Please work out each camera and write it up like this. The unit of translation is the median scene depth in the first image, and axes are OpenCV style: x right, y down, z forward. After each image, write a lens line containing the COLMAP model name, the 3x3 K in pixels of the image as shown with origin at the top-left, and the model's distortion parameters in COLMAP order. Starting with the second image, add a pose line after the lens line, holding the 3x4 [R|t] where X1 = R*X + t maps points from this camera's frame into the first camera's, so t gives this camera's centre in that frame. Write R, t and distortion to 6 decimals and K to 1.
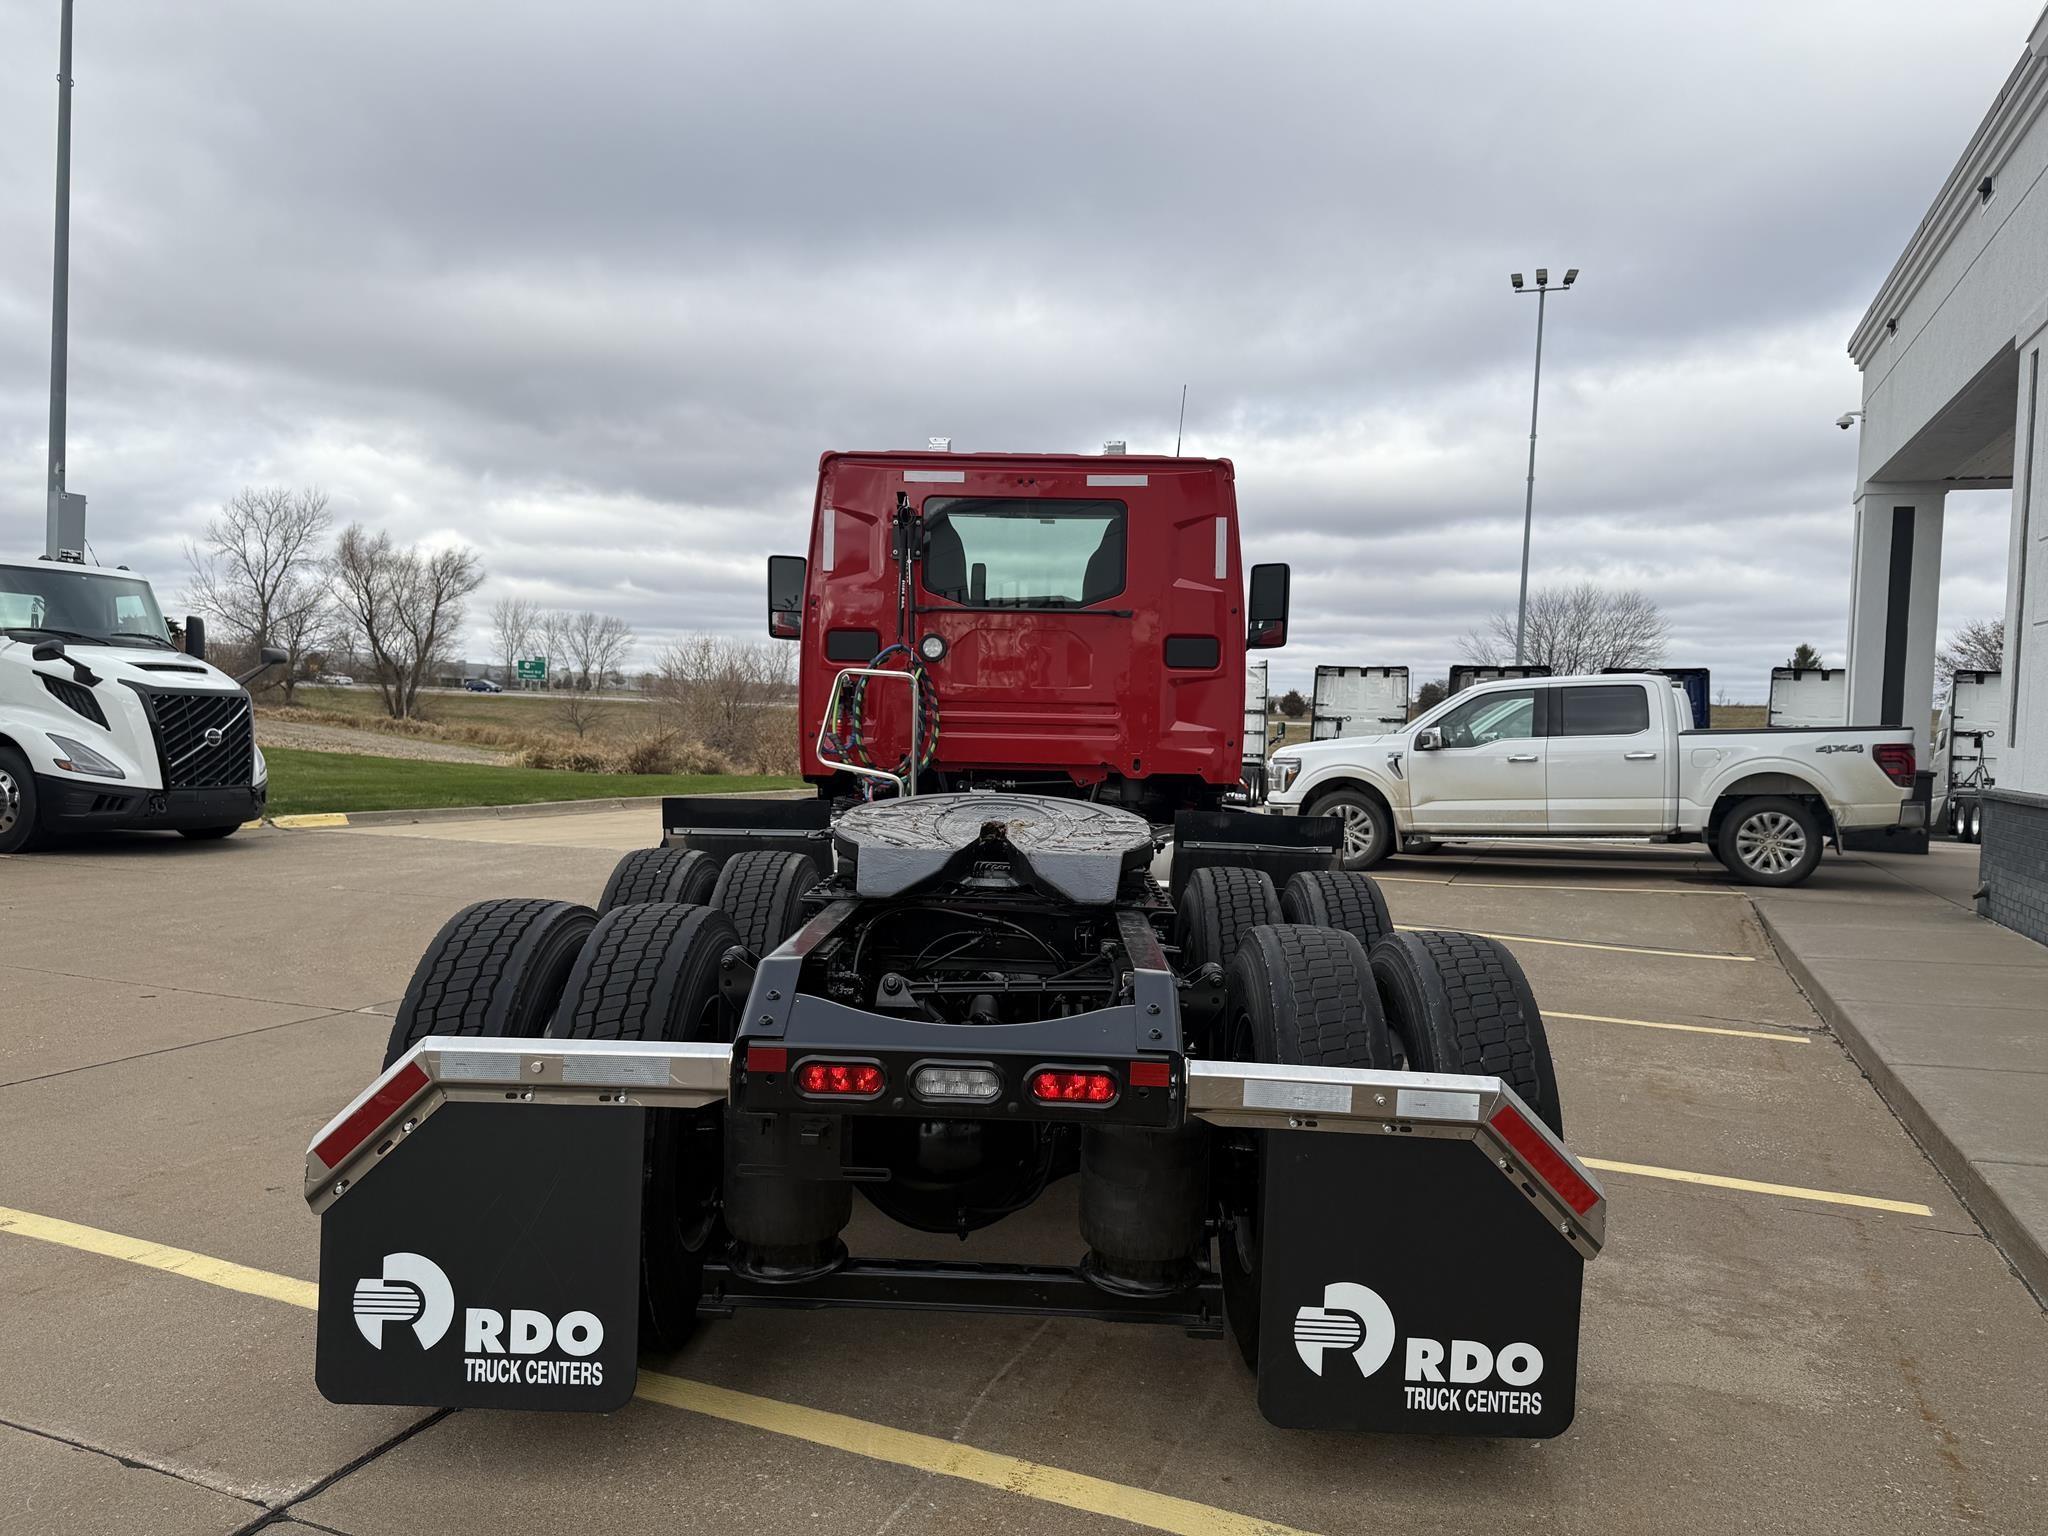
lens RADIAL K [[1530.6, 0, 1025.6], [0, 1530.6, 720.9], [0, 0, 1]] dist [0.054065, -0.064852]
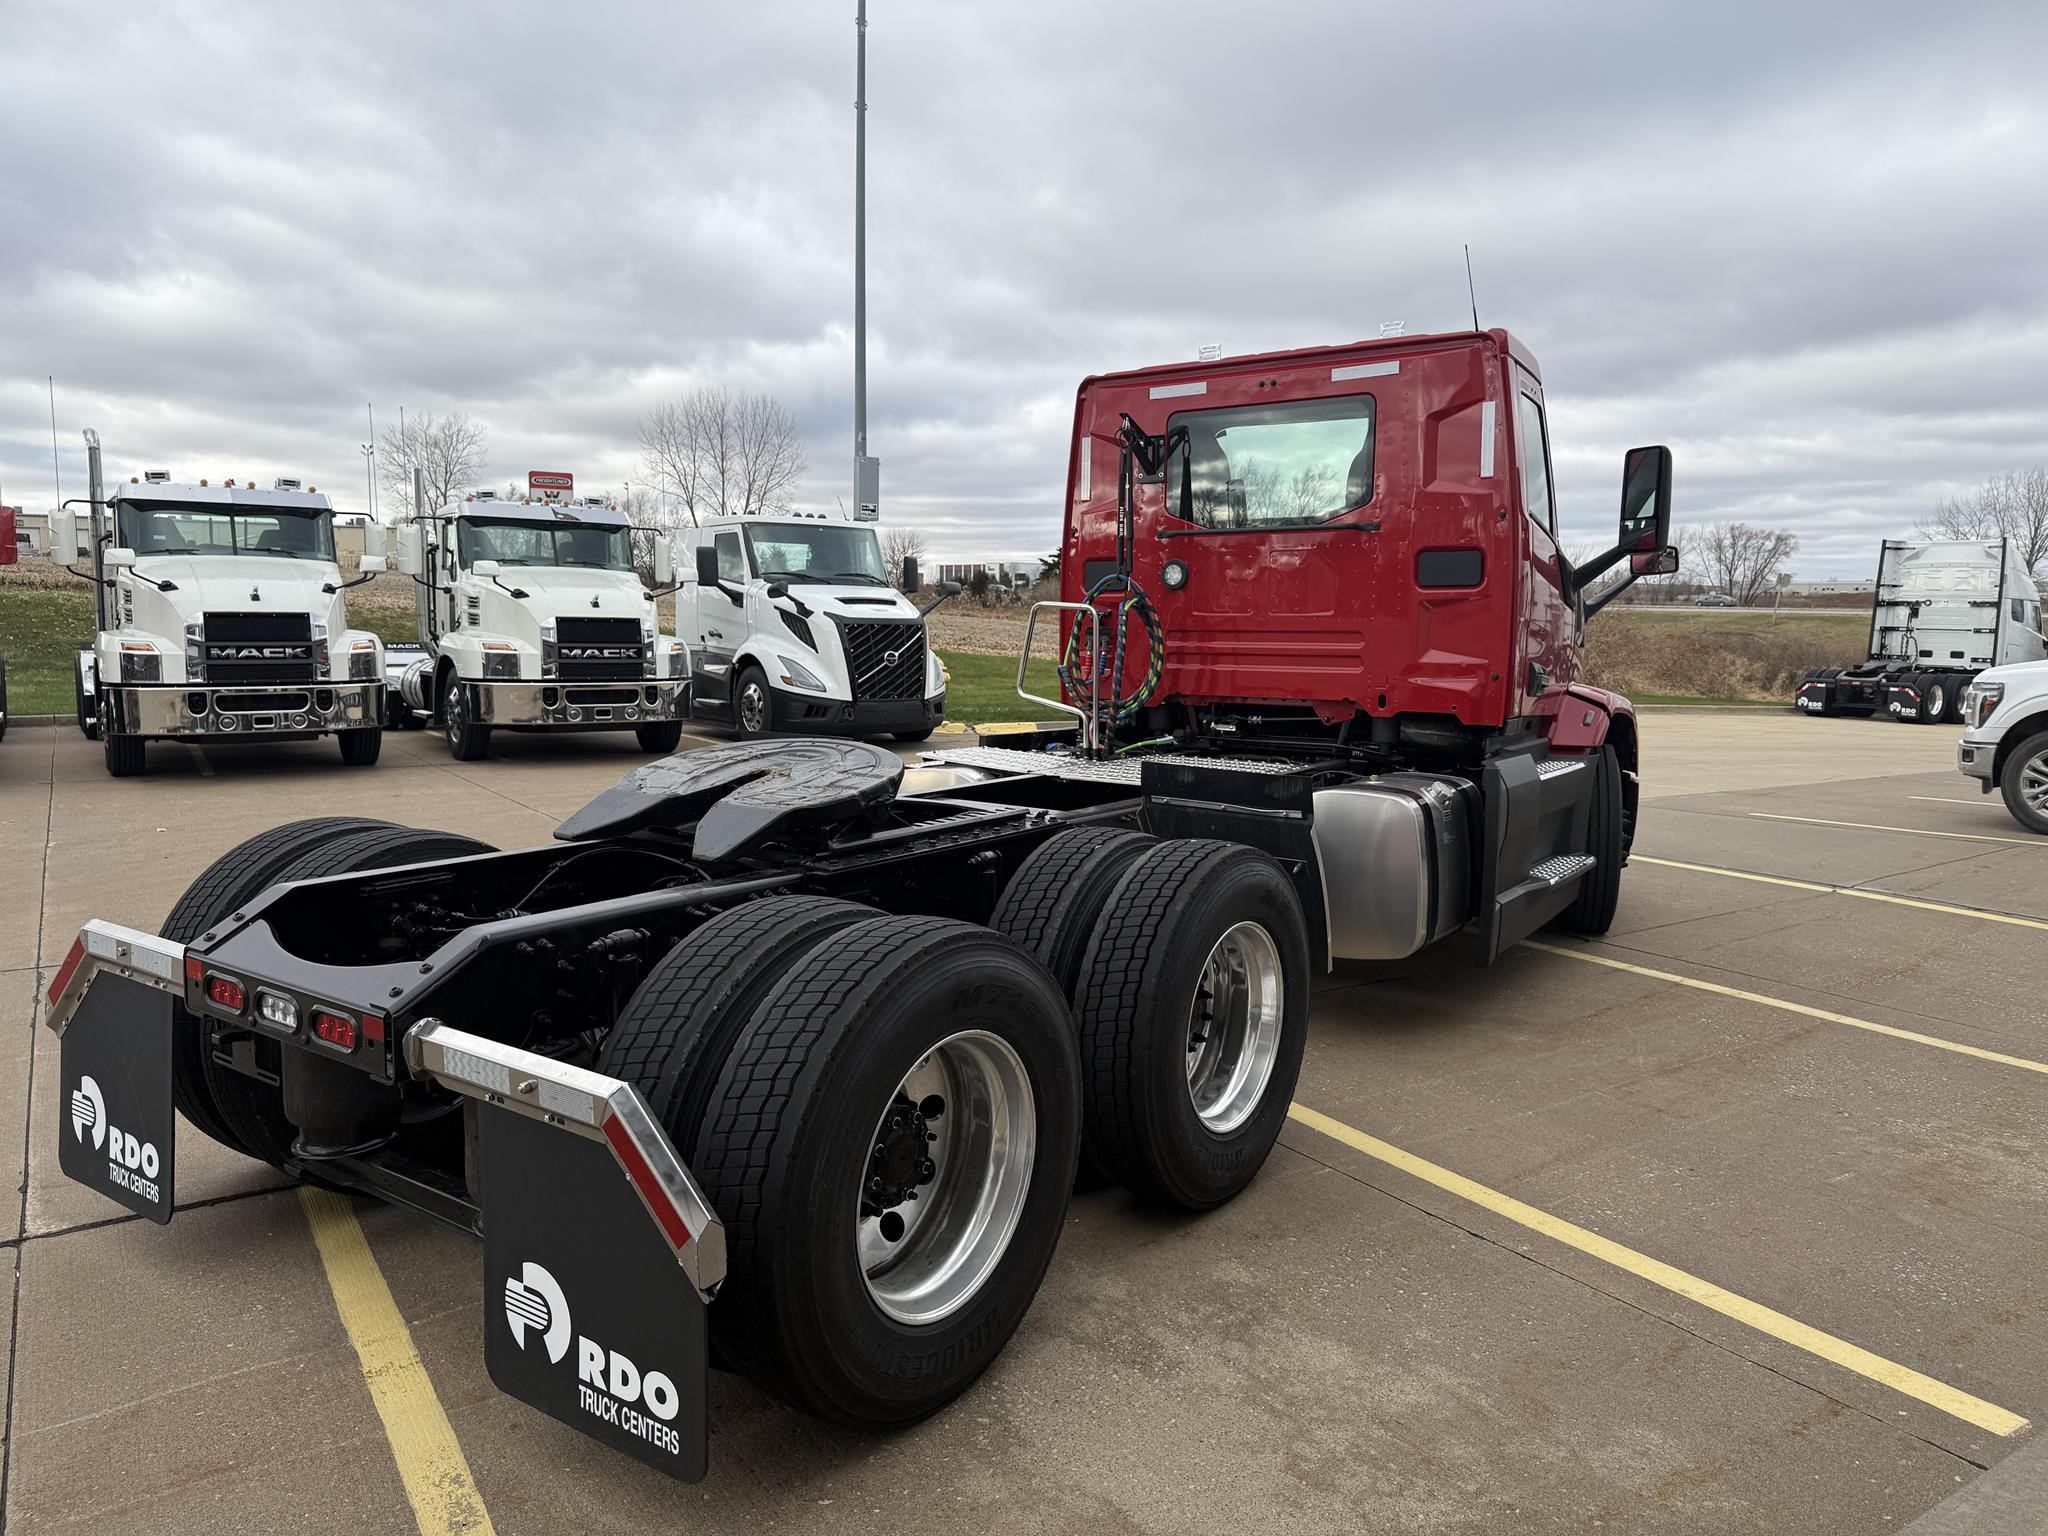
lens RADIAL K [[1509.8, 0, 1034.7], [0, 1509.8, 765.5], [0, 0, 1]] dist [0.059242, -0.044118]
pose [[0.801139, 0.042868, -0.596941, 0.285313], [0.012099, 0.996067, 0.087769, -0.008615], [0.598356, -0.077538, 0.797470, 0.123809]]
